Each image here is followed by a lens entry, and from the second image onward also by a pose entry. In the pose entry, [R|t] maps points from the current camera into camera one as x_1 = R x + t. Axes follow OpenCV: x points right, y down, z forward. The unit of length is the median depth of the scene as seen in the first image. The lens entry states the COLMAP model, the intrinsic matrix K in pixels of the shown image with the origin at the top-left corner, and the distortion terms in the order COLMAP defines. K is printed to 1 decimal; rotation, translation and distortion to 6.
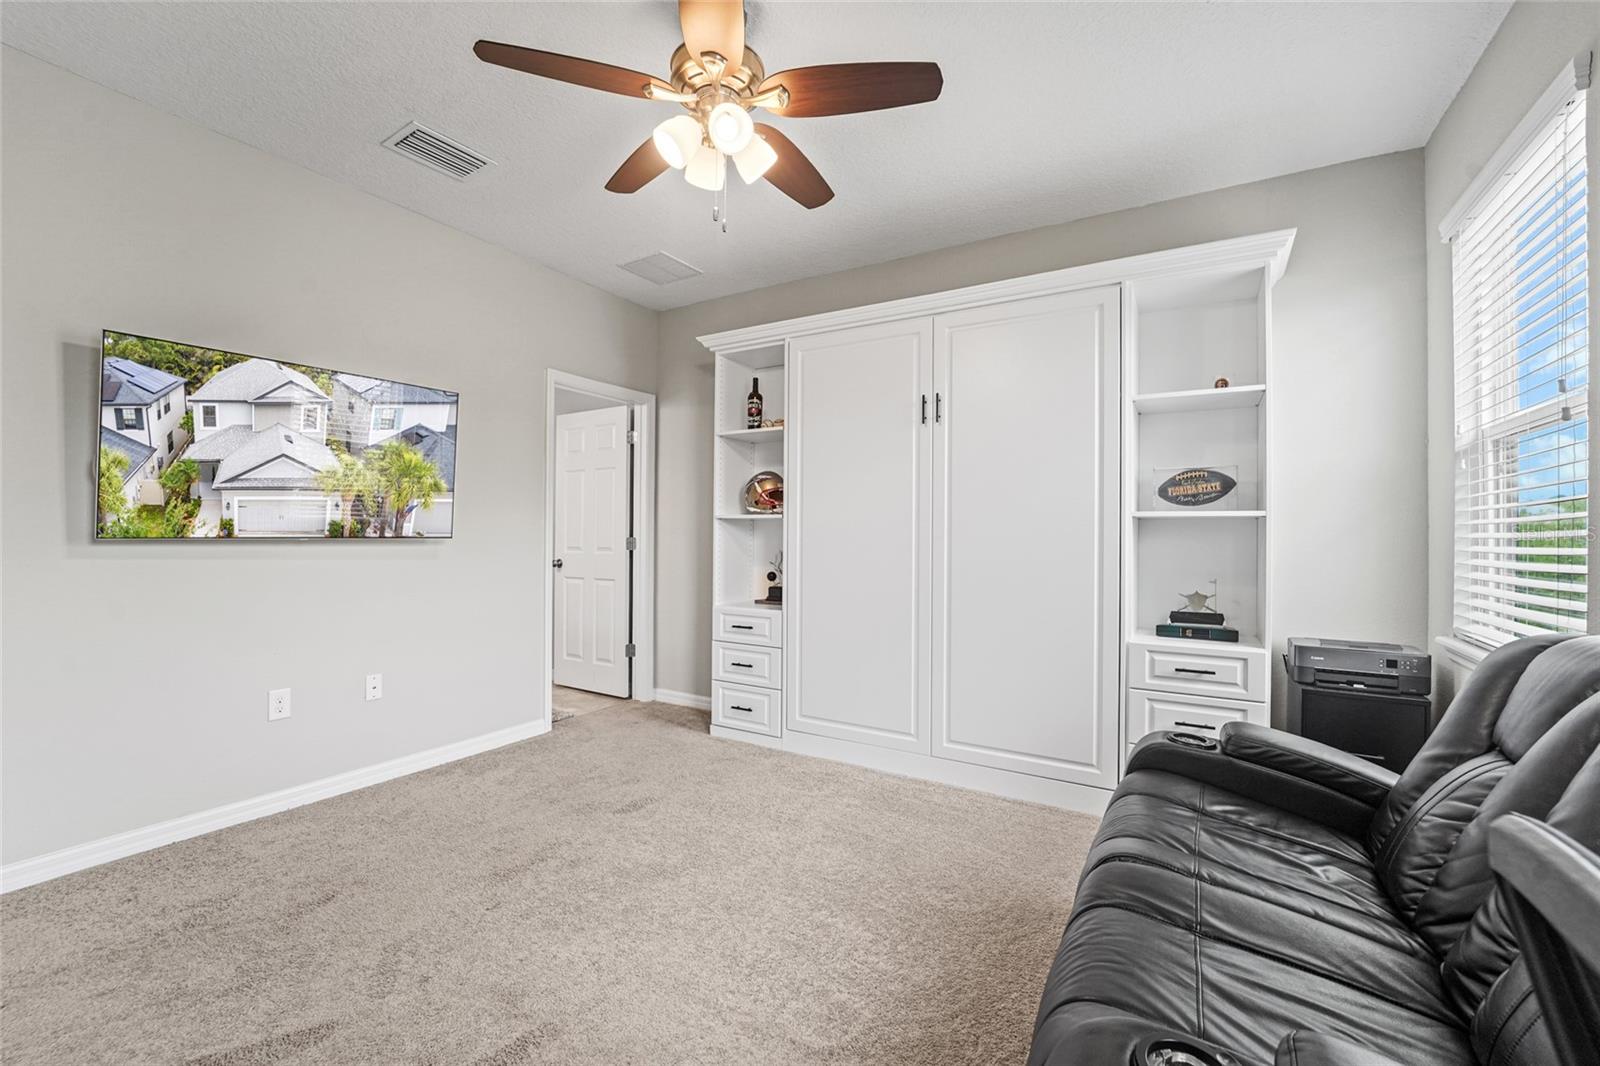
lens RADIAL K [[657.8, 0, 790.8], [0, 657.8, 527.5], [0, 0, 1]] dist [-0.023324, 0.000407]
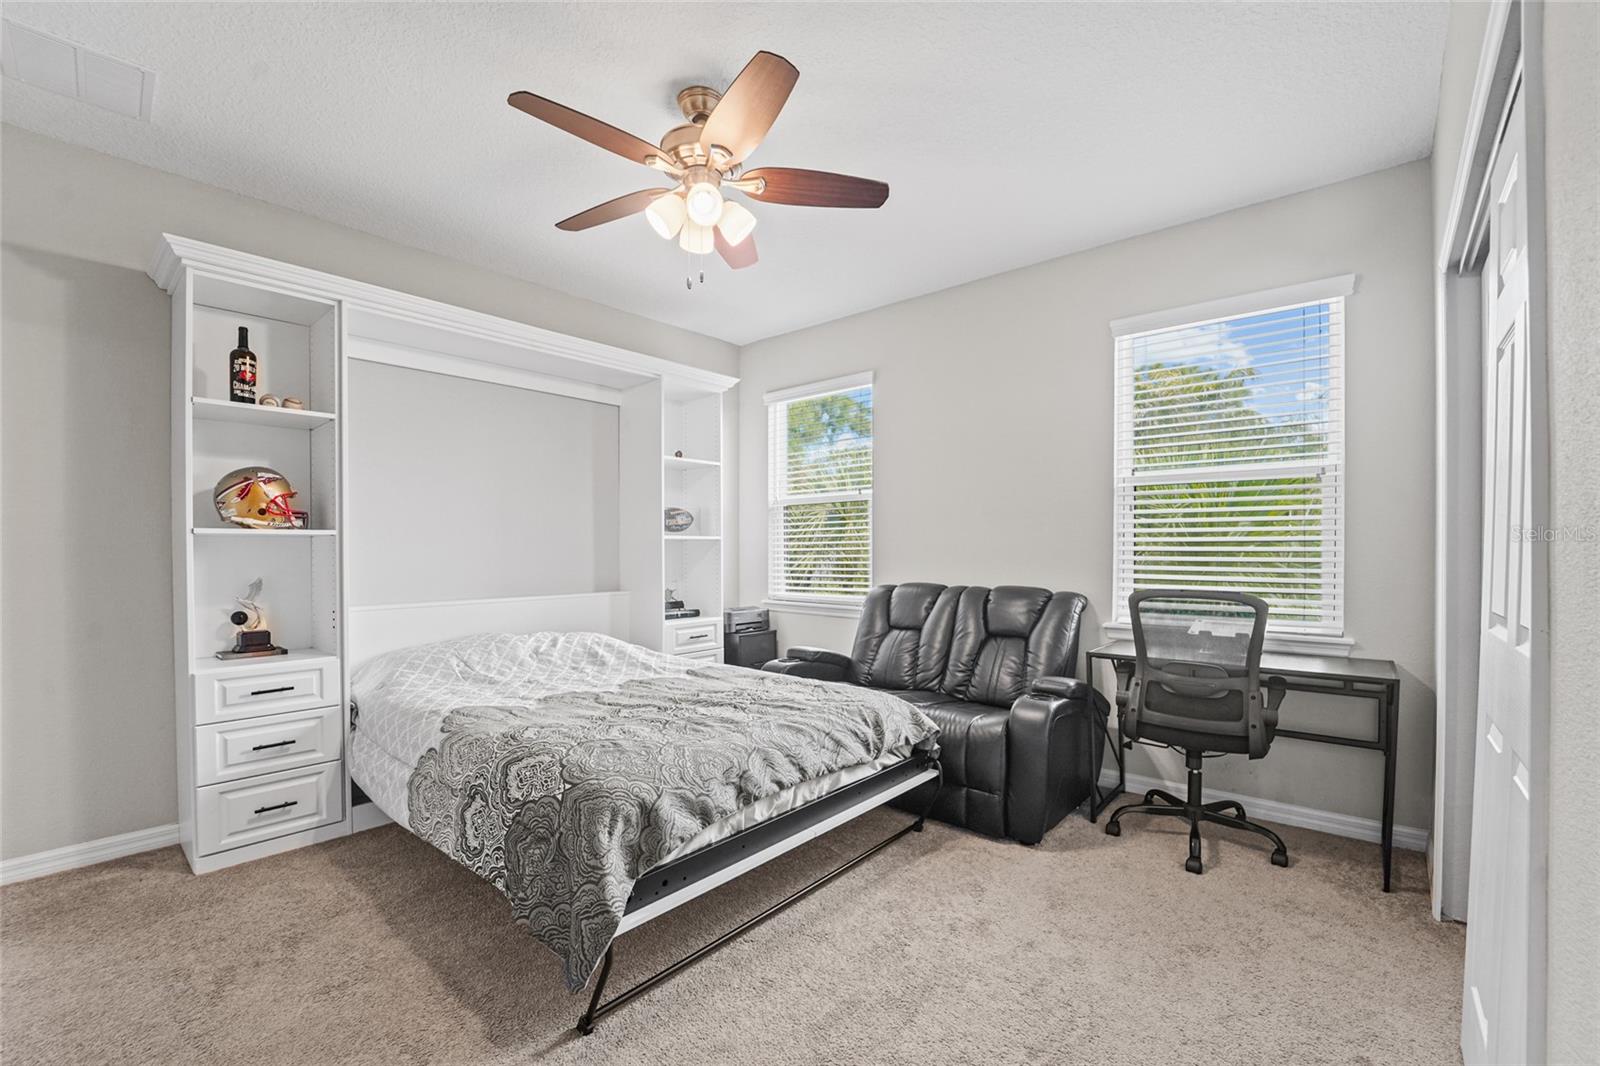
lens RADIAL K [[657.8, 0, 820.6], [0, 657.8, 558.8], [0, 0, 1]] dist [-0.023324, 0.000407]
pose [[0.185886, -0.025036, 0.982252, -0.618198], [-0.007042, 0.999616, 0.026811, -0.010975], [-0.982546, -0.011901, 0.185638, 0.296039]]
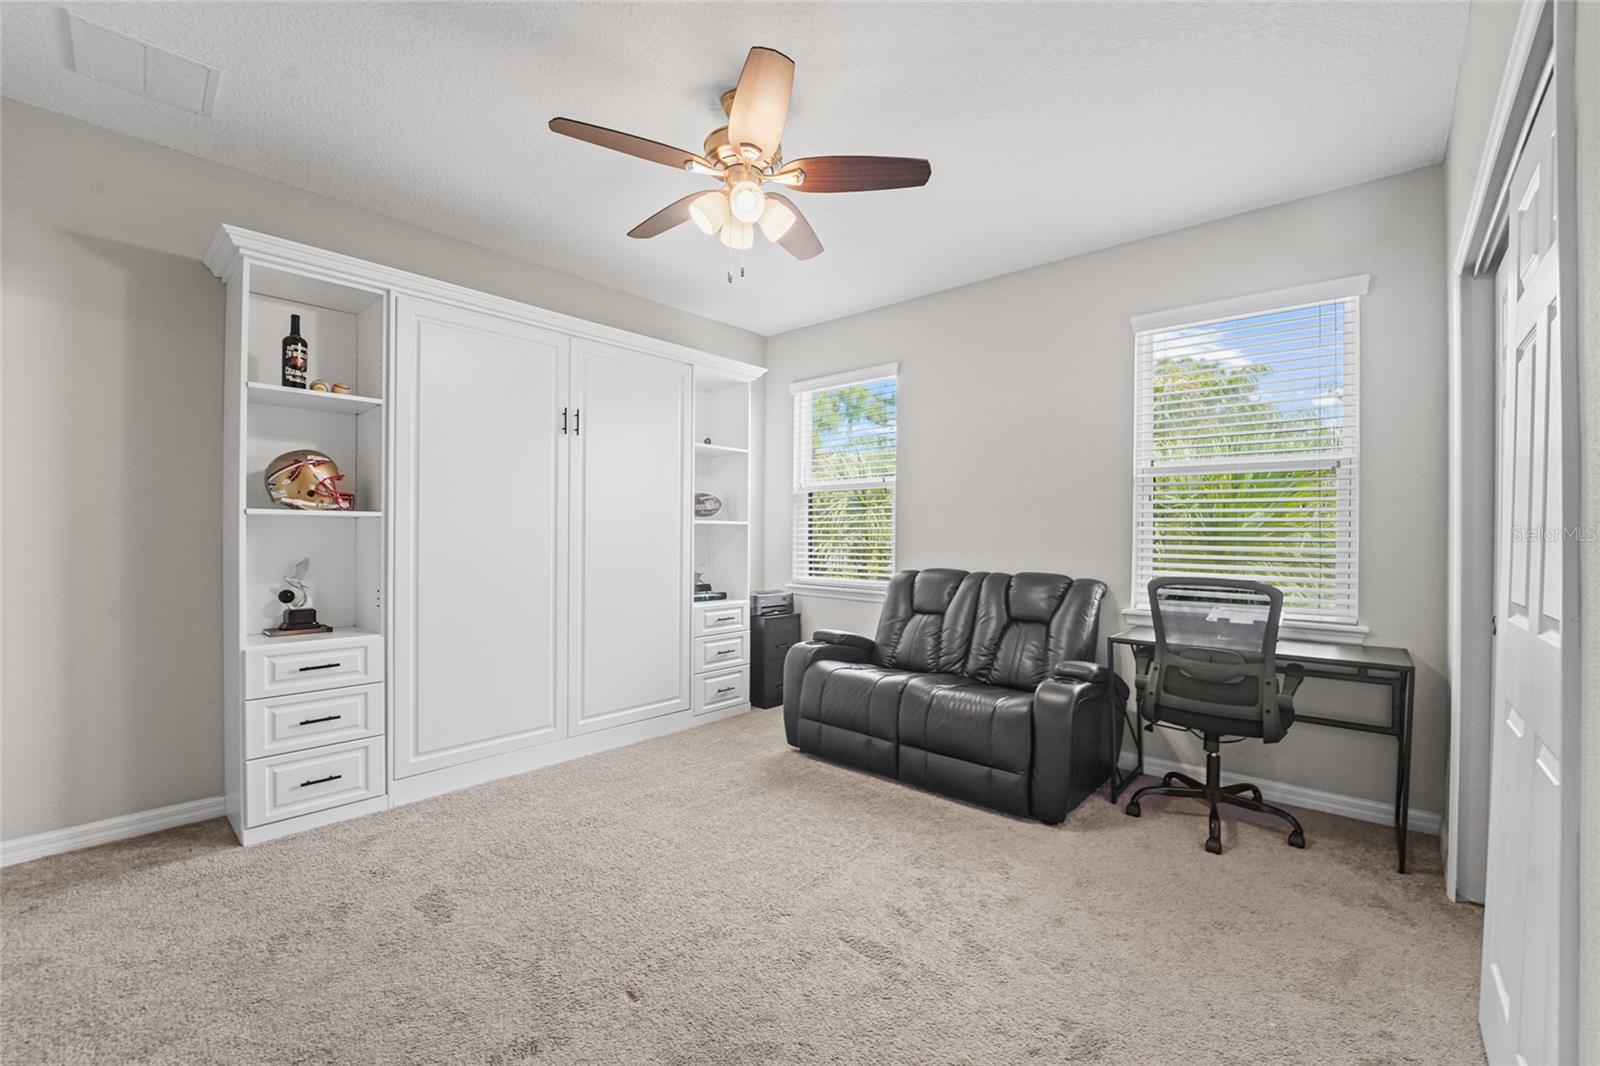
lens RADIAL K [[657.8, 0, 790.6], [0, 657.8, 537.2], [0, 0, 1]] dist [-0.023324, 0.000407]
pose [[0.190275, -0.013443, 0.981639, -0.652134], [-0.016720, 0.999717, 0.016931, -0.011170], [-0.981588, -0.019634, 0.189996, 0.354500]]
